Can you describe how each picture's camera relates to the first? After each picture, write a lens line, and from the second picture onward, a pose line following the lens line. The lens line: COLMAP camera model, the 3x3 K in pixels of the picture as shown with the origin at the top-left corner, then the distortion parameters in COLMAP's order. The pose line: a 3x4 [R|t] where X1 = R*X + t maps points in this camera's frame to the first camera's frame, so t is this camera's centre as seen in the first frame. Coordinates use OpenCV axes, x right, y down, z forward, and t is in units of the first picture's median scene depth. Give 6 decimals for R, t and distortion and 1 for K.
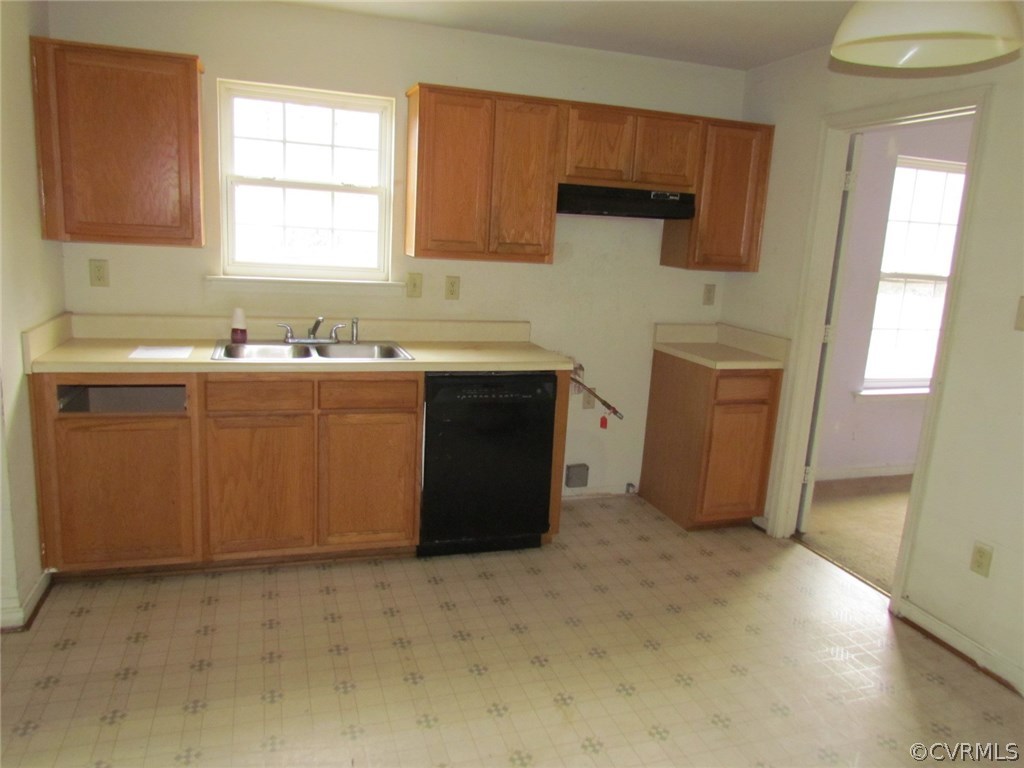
lens RADIAL K [[741.9, 0, 512.0], [0, 741.9, 384.0], [0, 0, 1]] dist [-0.012583, -0.001324]
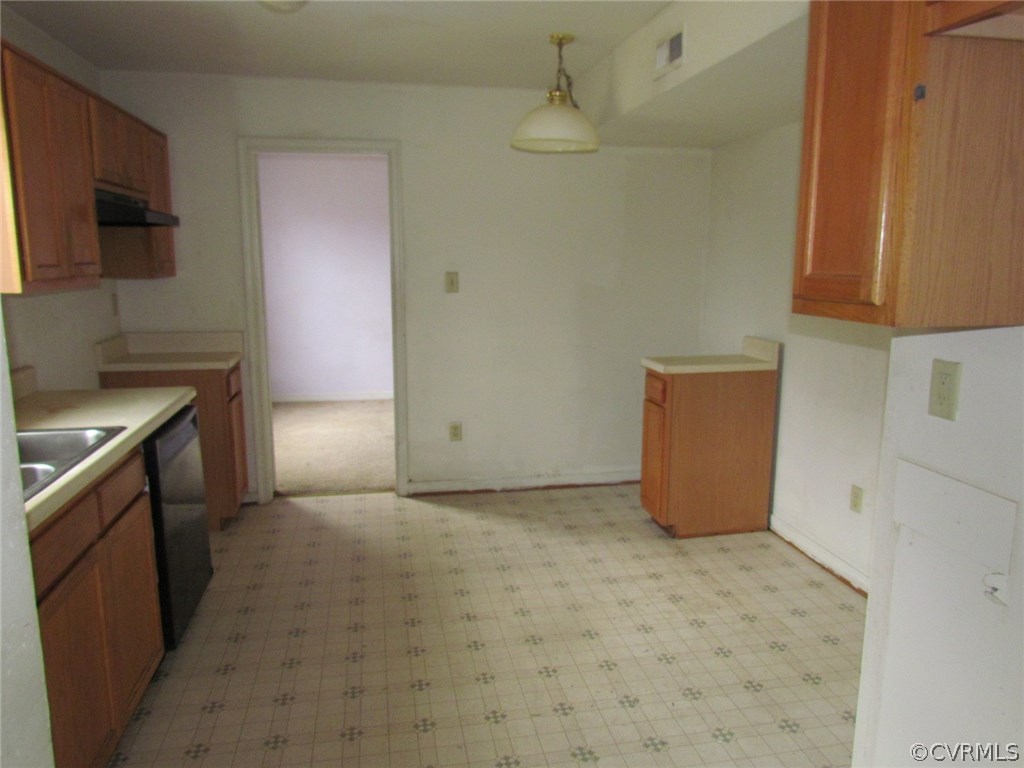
lens RADIAL K [[741.9, 0, 512.0], [0, 741.9, 384.0], [0, 0, 1]] dist [-0.012583, -0.001324]
pose [[0.124442, -0.223435, 0.966742, -0.909825], [0.203769, 0.959304, 0.195486, -0.159847], [-0.971078, 0.172665, 0.164907, 0.566817]]
